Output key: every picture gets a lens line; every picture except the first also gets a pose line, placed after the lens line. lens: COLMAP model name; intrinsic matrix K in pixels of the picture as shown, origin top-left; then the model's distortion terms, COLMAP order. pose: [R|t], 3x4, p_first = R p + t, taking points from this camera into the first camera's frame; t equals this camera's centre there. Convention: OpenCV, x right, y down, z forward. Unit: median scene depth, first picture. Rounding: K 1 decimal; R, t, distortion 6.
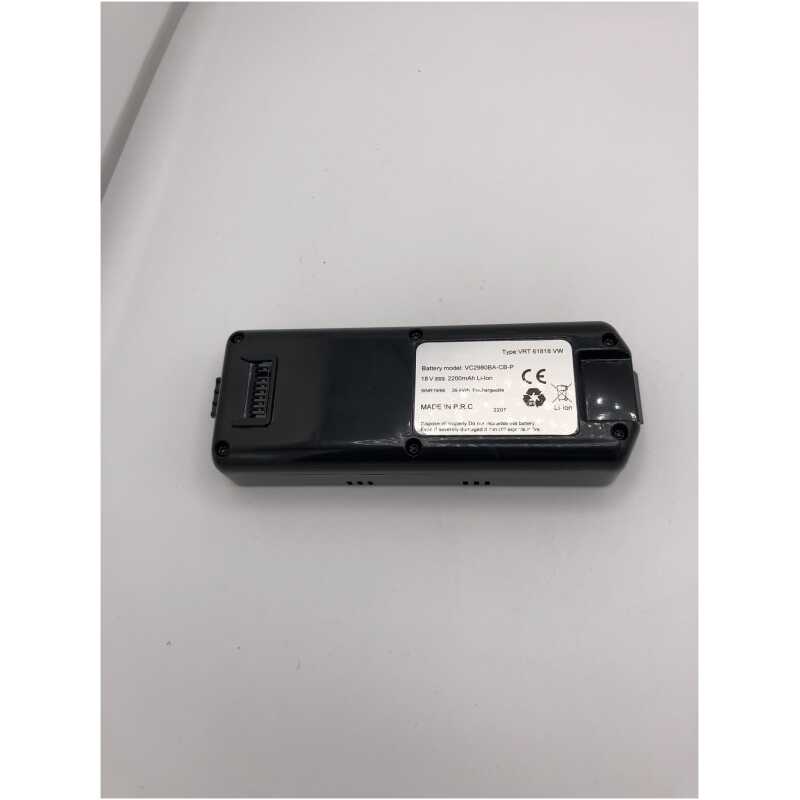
lens RADIAL K [[676.1, 0, 398.2], [0, 676.1, 397.4], [0, 0, 1]] dist [0.007392, -0.029825]
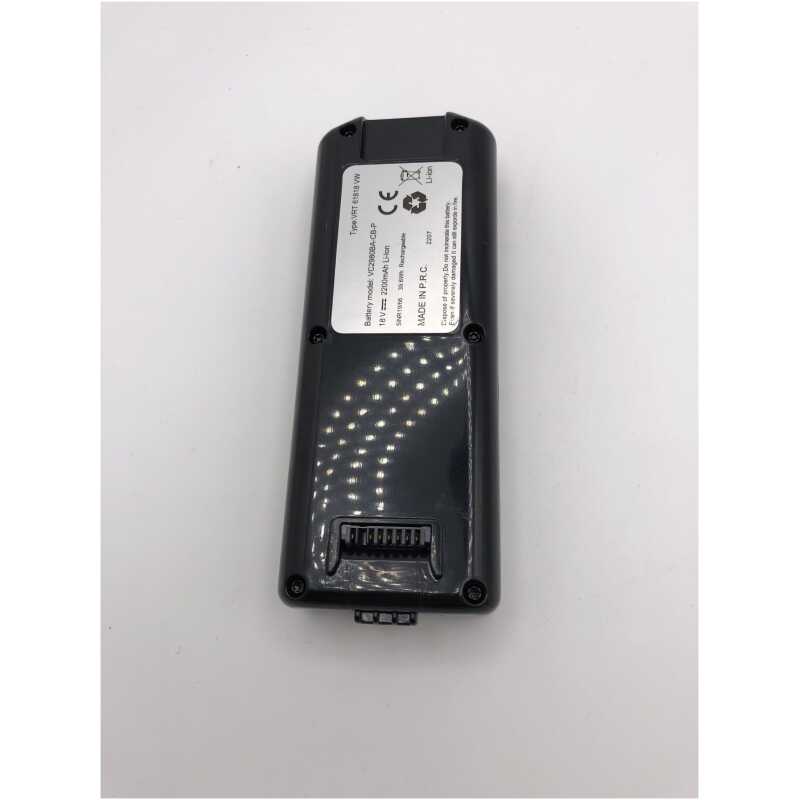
lens RADIAL K [[676.1, 0, 401.5], [0, 676.1, 397.7], [0, 0, 1]] dist [0.007392, -0.029825]
pose [[0.022118, -0.919397, 0.392708, -0.352537], [0.956450, 0.133816, 0.259416, -0.200223], [-0.291057, 0.369868, 0.882317, 0.338852]]
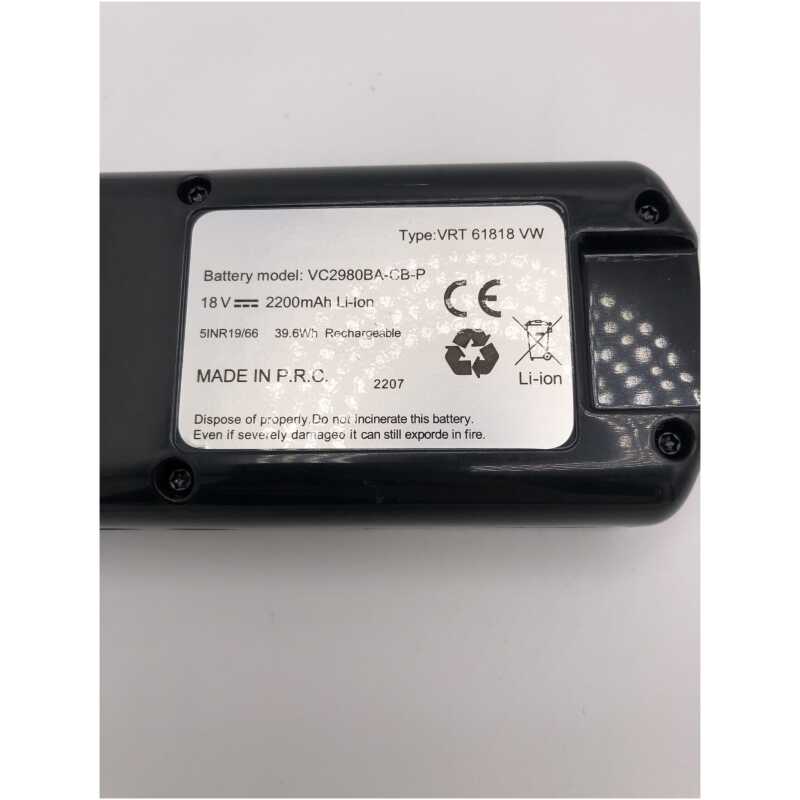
lens RADIAL K [[676.1, 0, 399.0], [0, 676.1, 398.3], [0, 0, 1]] dist [0.007392, -0.029825]
pose [[0.996875, -0.017076, 0.077133, 0.122457], [-0.000094, 0.976101, 0.217318, -0.060957], [-0.079001, -0.216646, 0.973049, 0.586063]]
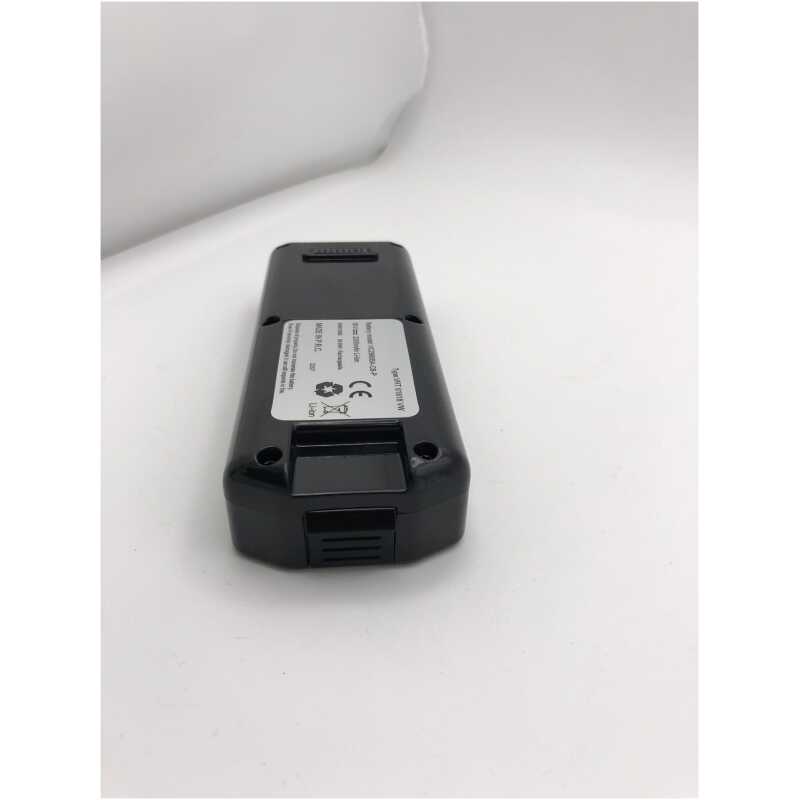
lens RADIAL K [[676.1, 0, 403.8], [0, 676.1, 399.1], [0, 0, 1]] dist [0.007392, -0.029825]
pose [[0.114867, 0.608180, -0.785445, 0.786754], [-0.925023, 0.353723, 0.138612, -0.172168], [0.362131, 0.710632, 0.603211, 0.578822]]
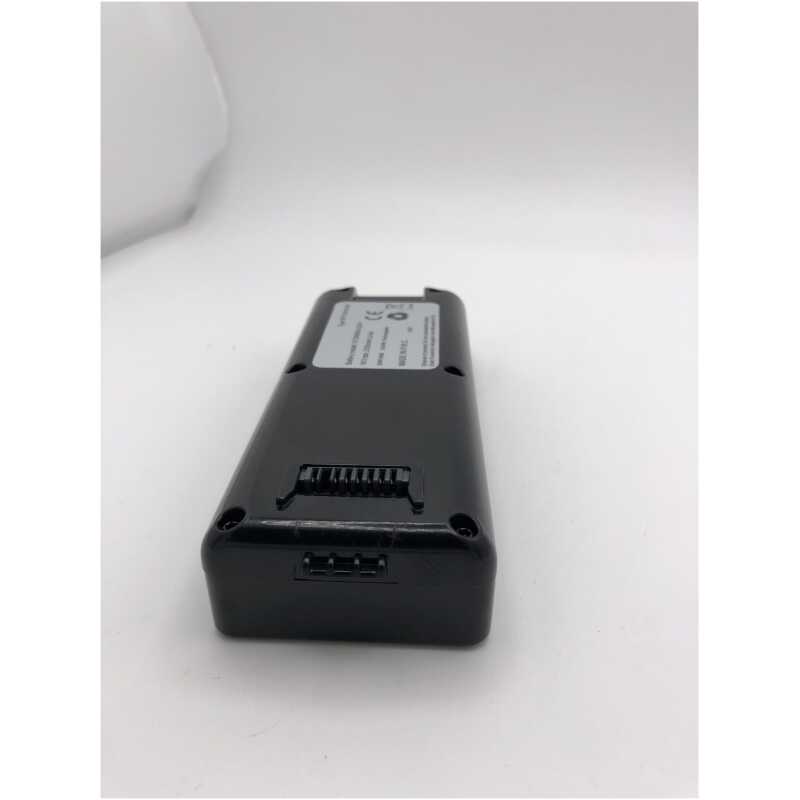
lens RADIAL K [[676.1, 0, 400.6], [0, 676.1, 402.5], [0, 0, 1]] dist [0.007392, -0.029825]
pose [[0.018963, -0.376381, 0.926271, -0.725276], [0.916676, 0.376427, 0.134191, -0.077917], [-0.399181, 0.846546, 0.352158, 0.749337]]
